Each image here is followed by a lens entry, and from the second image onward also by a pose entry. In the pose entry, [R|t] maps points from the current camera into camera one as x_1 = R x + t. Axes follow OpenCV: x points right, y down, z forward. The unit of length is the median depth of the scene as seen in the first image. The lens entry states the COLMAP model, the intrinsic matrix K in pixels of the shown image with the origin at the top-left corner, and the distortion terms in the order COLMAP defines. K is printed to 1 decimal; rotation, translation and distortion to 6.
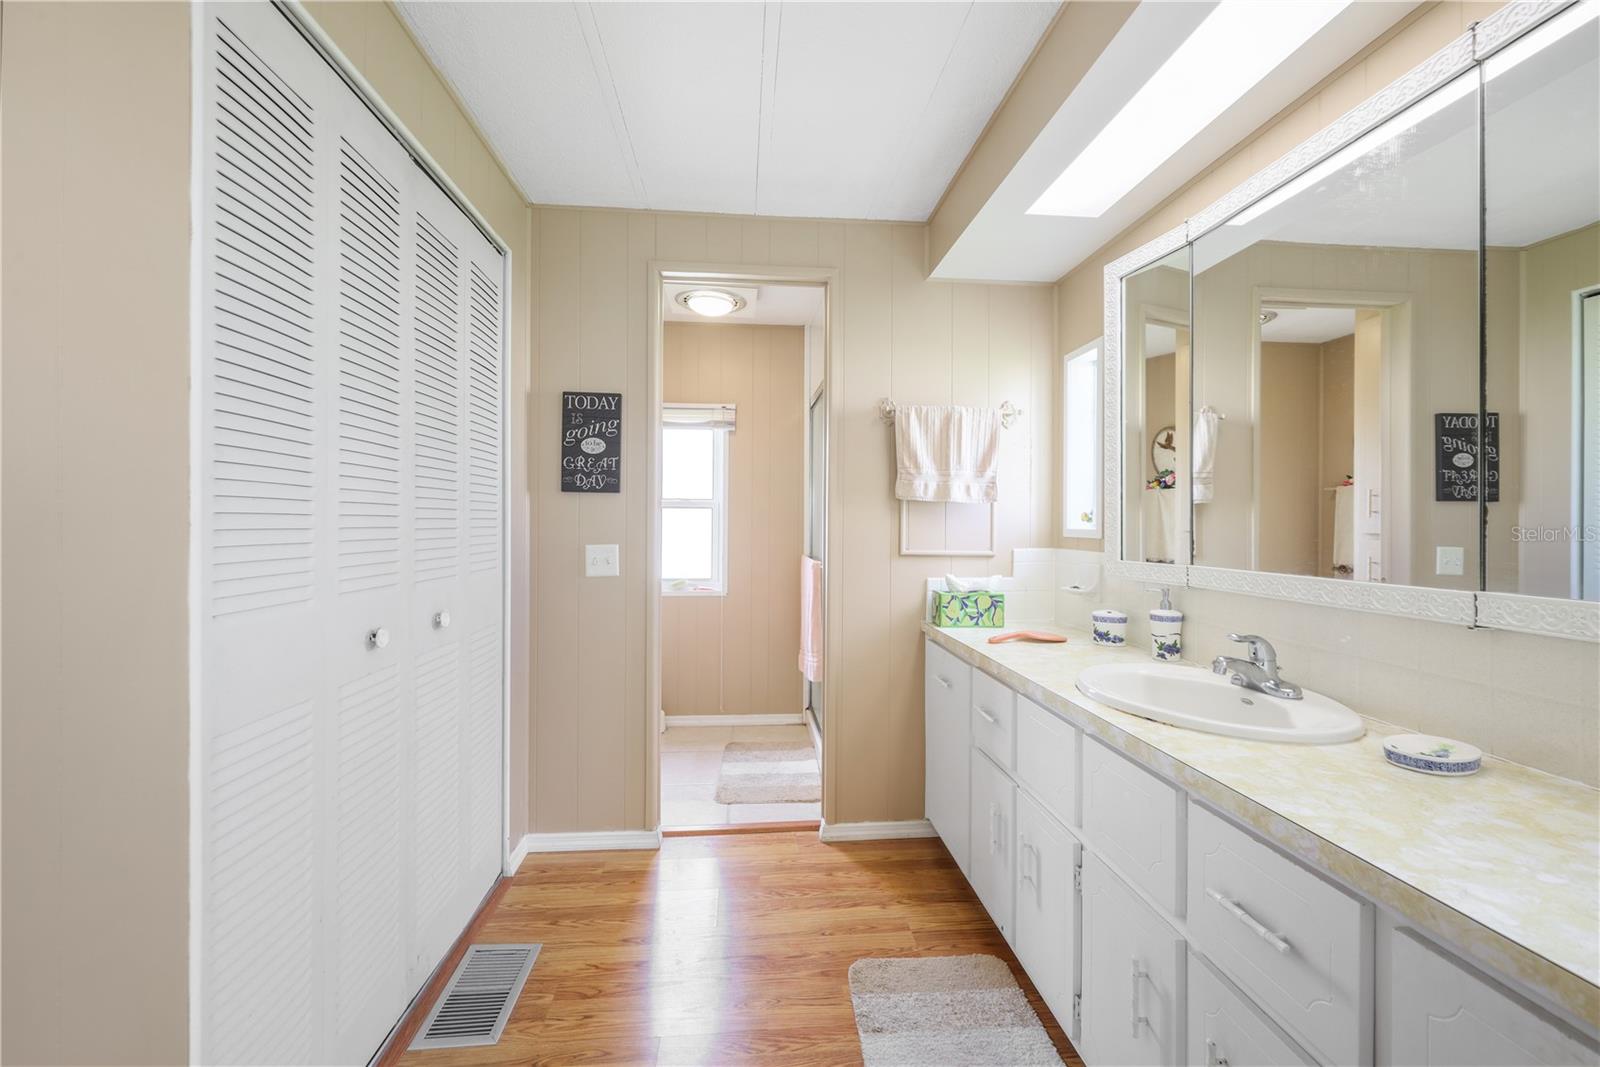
lens RADIAL K [[651.0, 0, 800.7], [0, 651.0, 525.8], [0, 0, 1]] dist [0.002014, 0.000423]
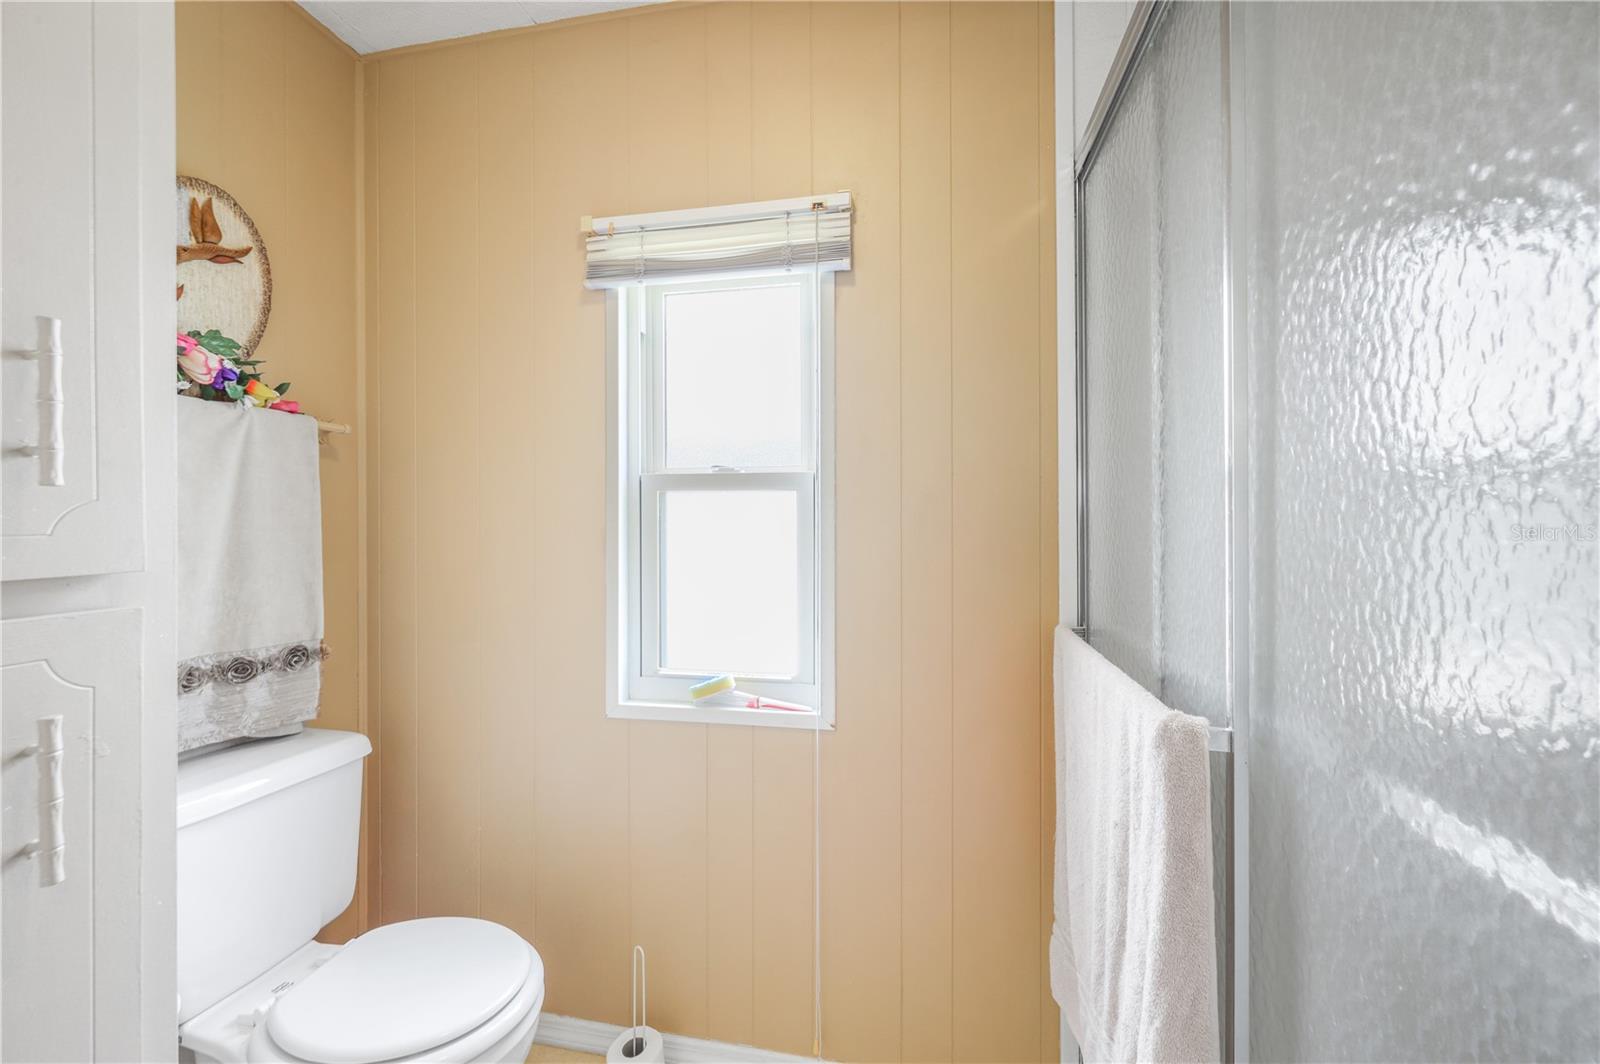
lens RADIAL K [[651.0, 0, 801.4], [0, 651.0, 530.8], [0, 0, 1]] dist [0.002014, 0.000423]
pose [[0.958735, -0.007071, -0.284214, -0.026519], [0.006515, 0.999975, -0.002903, -0.003288], [0.284228, 0.000932, 0.958756, 0.654287]]
